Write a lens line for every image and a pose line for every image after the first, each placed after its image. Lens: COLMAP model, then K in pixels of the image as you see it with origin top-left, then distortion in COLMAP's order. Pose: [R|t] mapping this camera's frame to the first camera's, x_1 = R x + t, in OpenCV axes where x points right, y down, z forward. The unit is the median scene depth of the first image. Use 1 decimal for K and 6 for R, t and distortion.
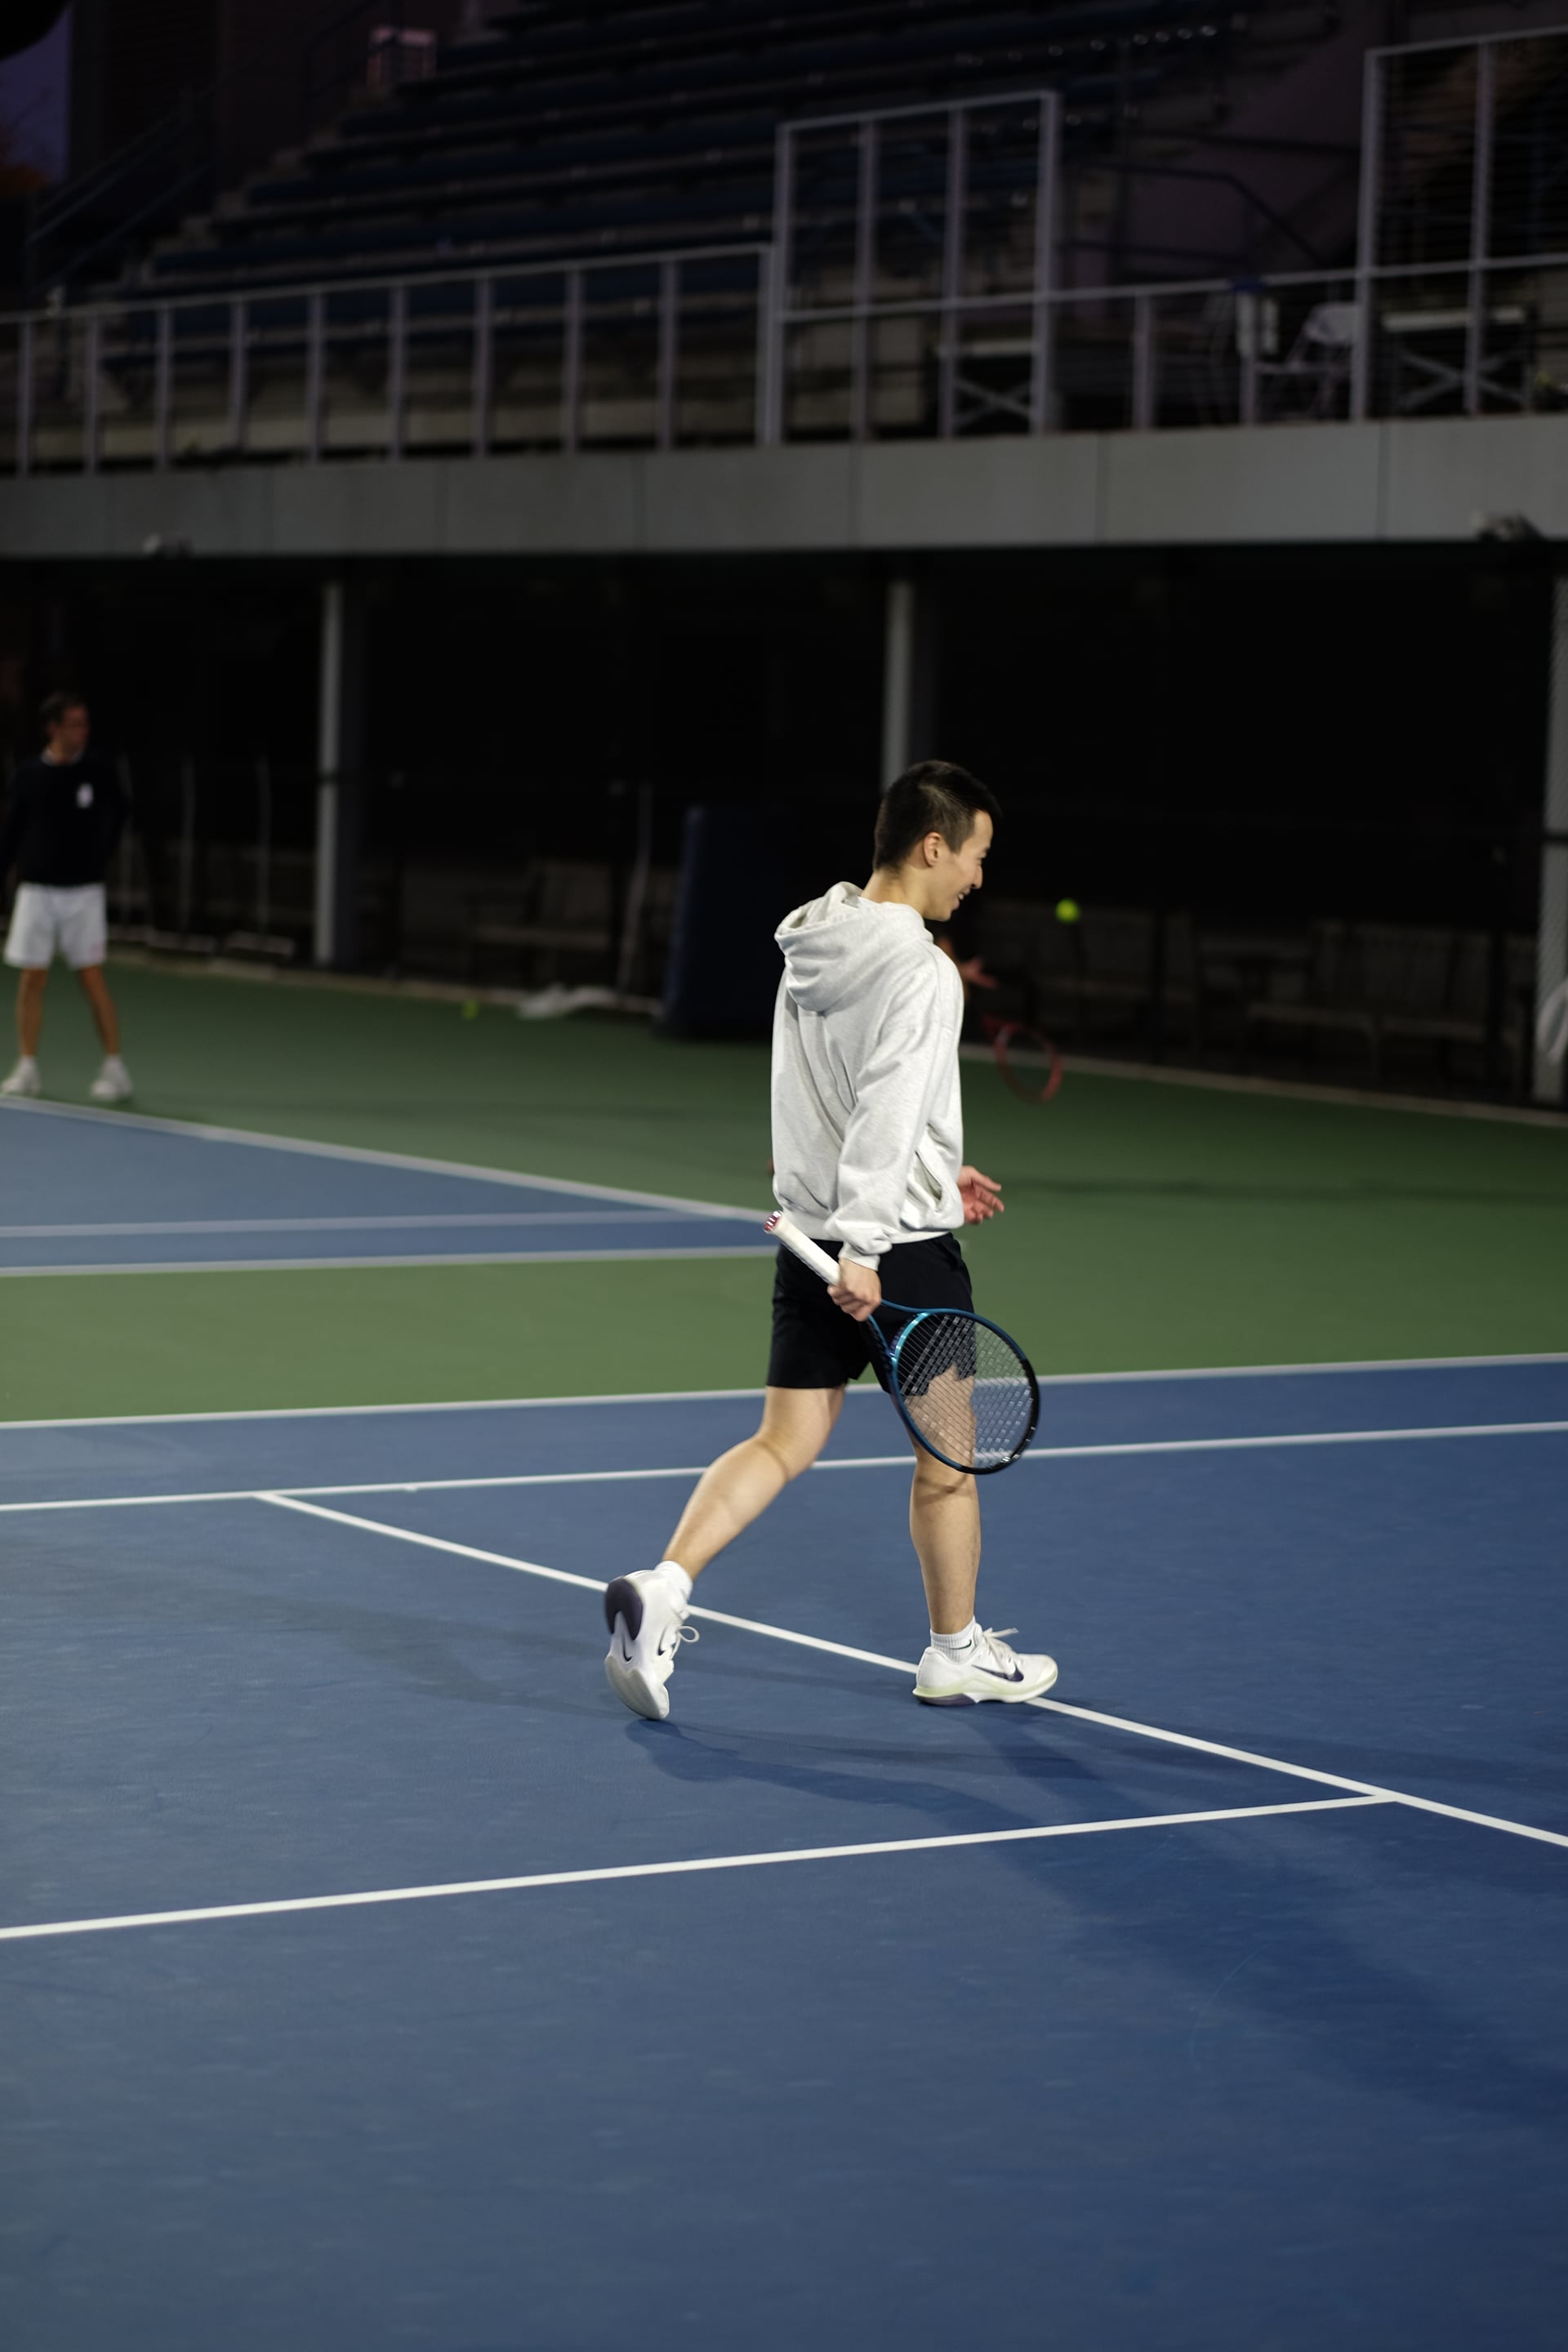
lens RADIAL K [[5909.9, 0, 784.0], [0, 5909.9, 1176.0], [0, 0, 1]] dist [0.091897, -0.818527]
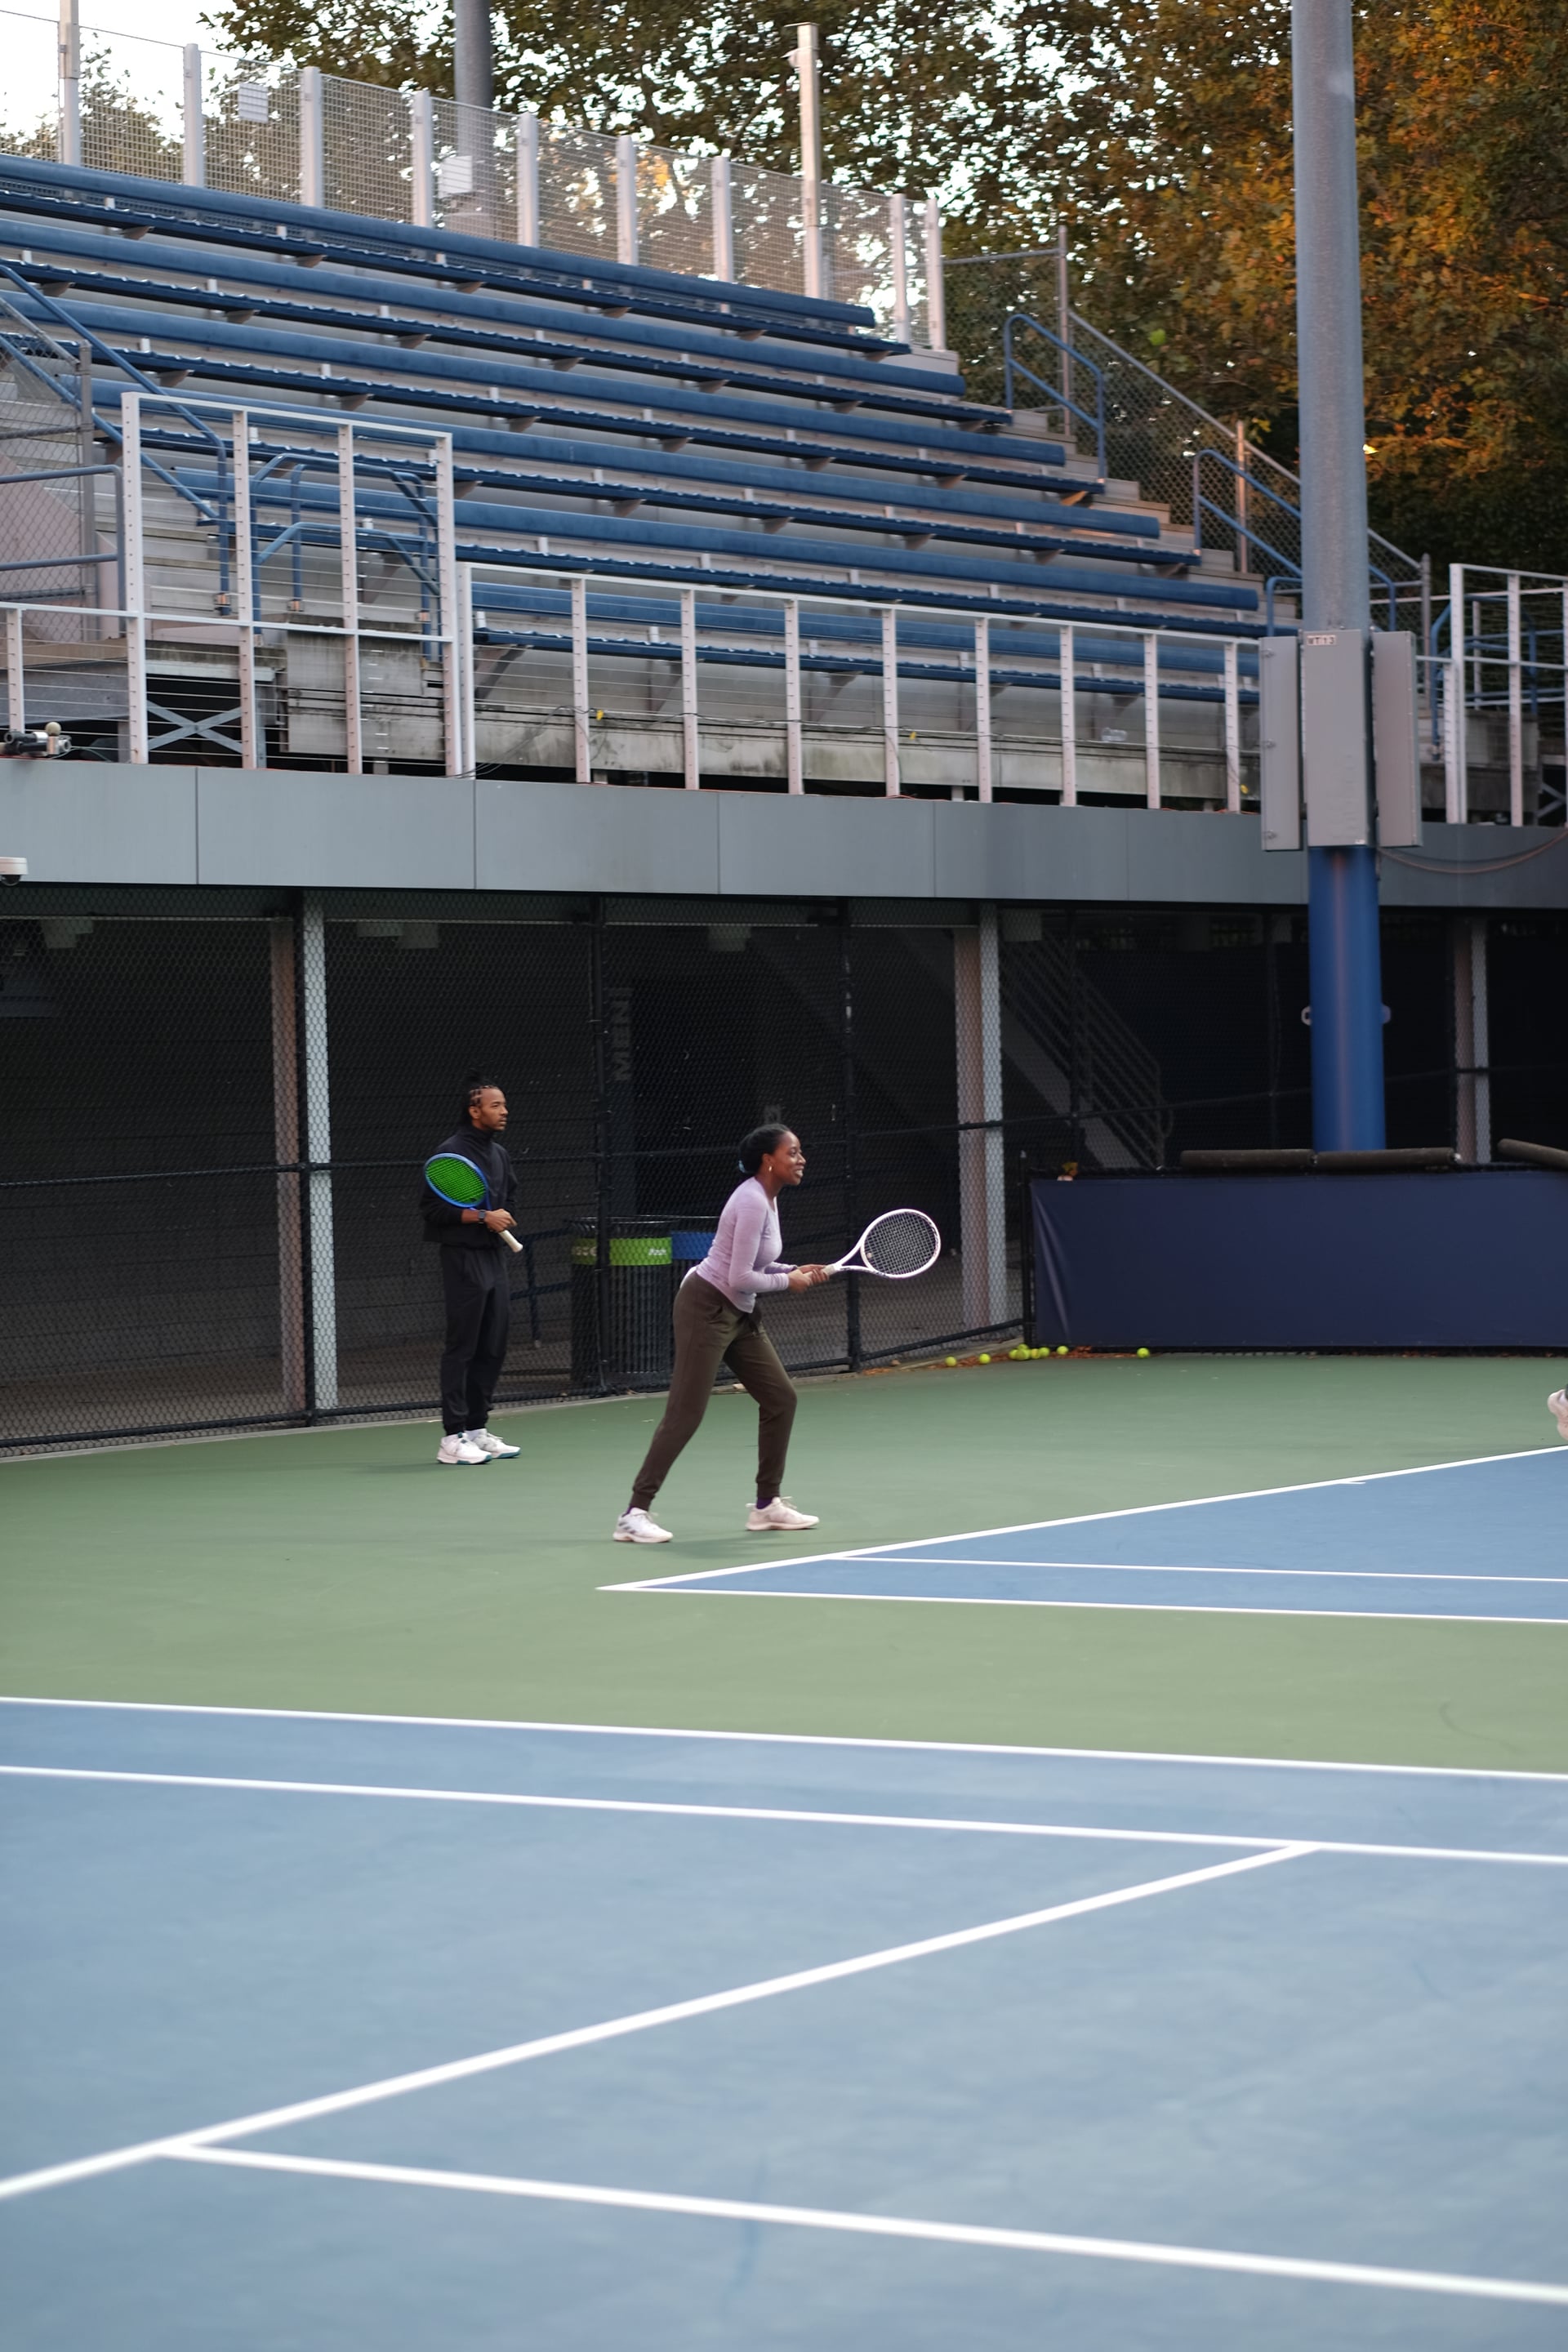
lens RADIAL K [[5909.9, 0, 784.0], [0, 5909.9, 1176.0], [0, 0, 1]] dist [0.091897, -0.818527]
pose [[-0.396903, -0.044817, 0.916766, -0.867485], [0.083941, 0.992849, 0.084877, -0.134544], [-0.914014, 0.110642, -0.390303, 1.308926]]
